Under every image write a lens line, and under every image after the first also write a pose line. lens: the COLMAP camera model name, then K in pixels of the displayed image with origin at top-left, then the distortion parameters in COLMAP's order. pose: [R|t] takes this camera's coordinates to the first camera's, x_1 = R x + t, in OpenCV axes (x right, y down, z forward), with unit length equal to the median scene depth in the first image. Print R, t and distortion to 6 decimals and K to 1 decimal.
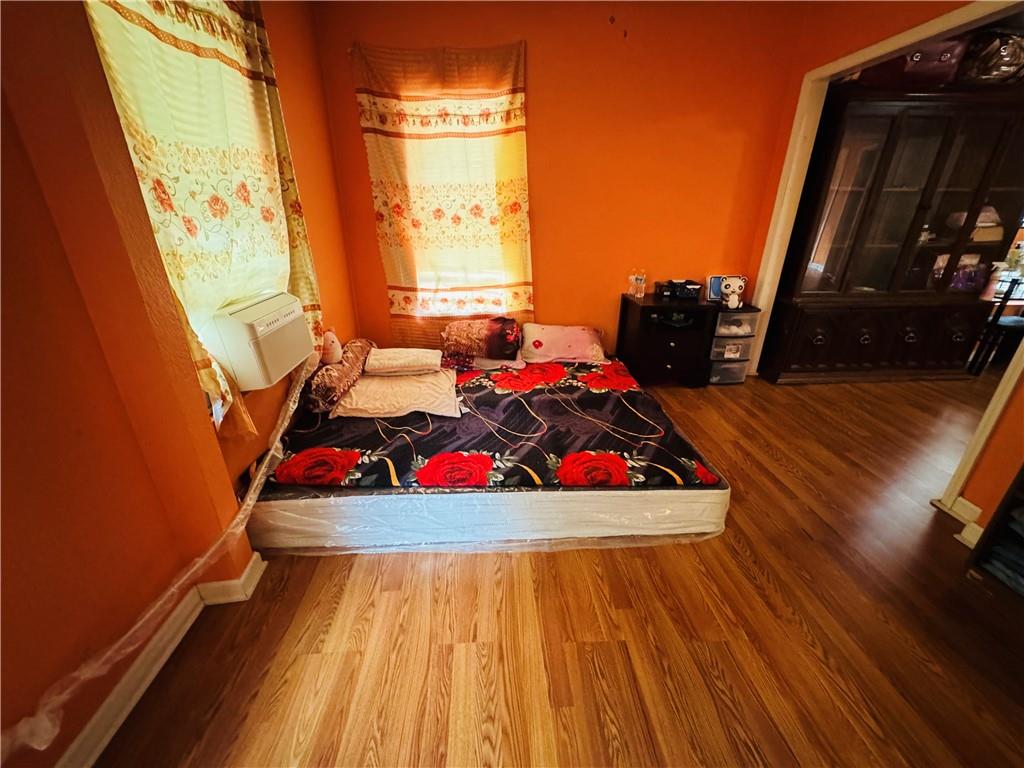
lens RADIAL K [[407.5, 0, 510.0], [0, 407.5, 385.4], [0, 0, 1]] dist [-0.002498, 0.000018]
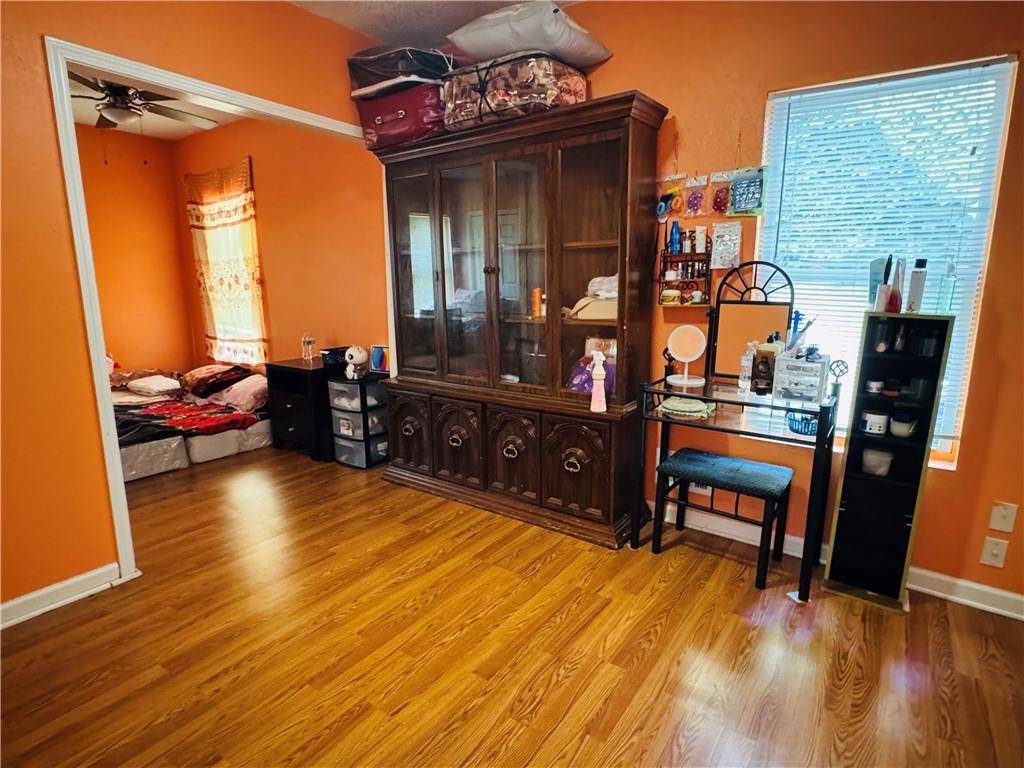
lens RADIAL K [[540.1, 0, 513.3], [0, 540.1, 384.0], [0, 0, 1]] dist [-0.000978, 0.000062]
pose [[0.783133, 0.114649, -0.611194, 1.614094], [-0.243499, 0.960911, -0.131749, -0.113051], [0.572198, 0.252002, 0.780439, 0.285664]]
